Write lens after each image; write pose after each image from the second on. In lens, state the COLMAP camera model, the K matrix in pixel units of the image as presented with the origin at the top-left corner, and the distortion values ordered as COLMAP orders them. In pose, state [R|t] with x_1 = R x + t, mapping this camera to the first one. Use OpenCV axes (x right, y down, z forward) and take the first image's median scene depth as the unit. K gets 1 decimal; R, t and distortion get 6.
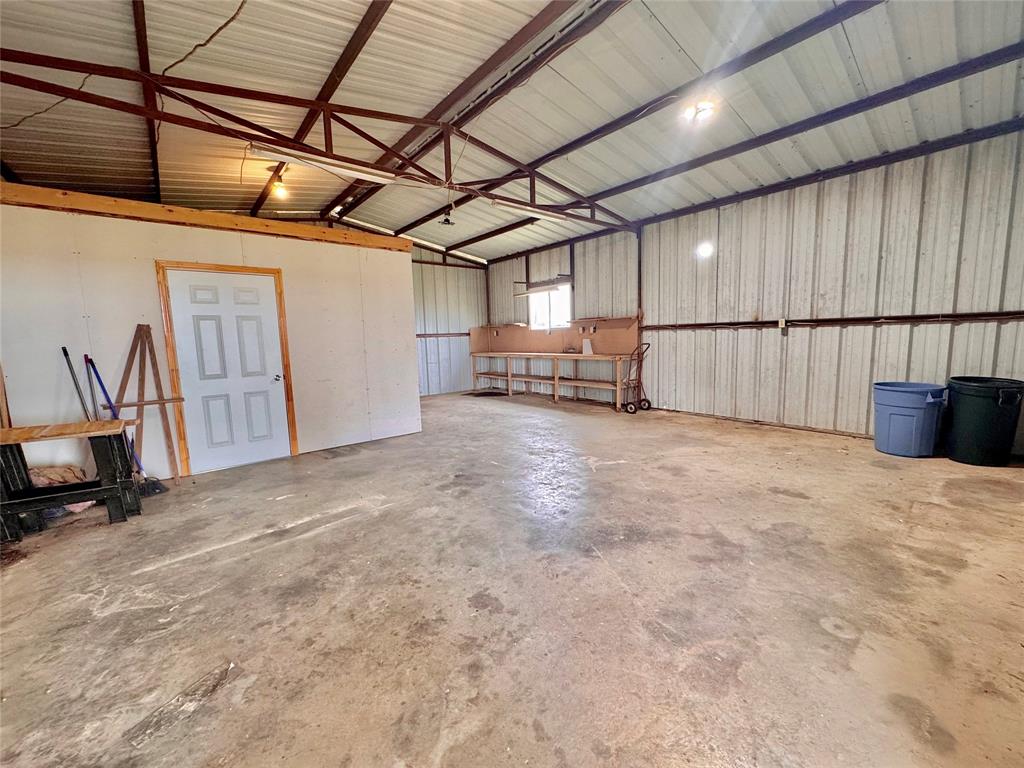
lens RADIAL K [[405.9, 0, 510.1], [0, 405.9, 384.2], [0, 0, 1]] dist [-0.002558, 0.000366]
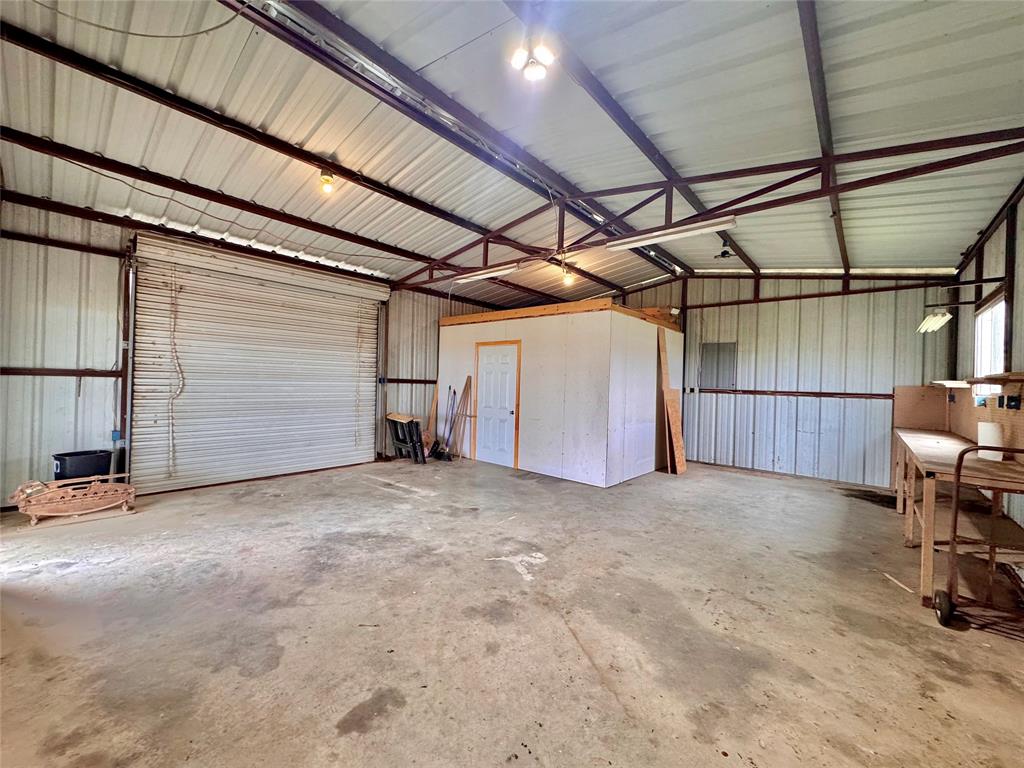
lens RADIAL K [[405.9, 0, 510.1], [0, 405.9, 384.2], [0, 0, 1]] dist [-0.002558, 0.000366]
pose [[0.158132, 0.038632, -0.986662, 0.952817], [-0.152328, 0.988227, 0.014280, -0.147878], [0.975598, 0.148038, 0.162155, 0.799309]]
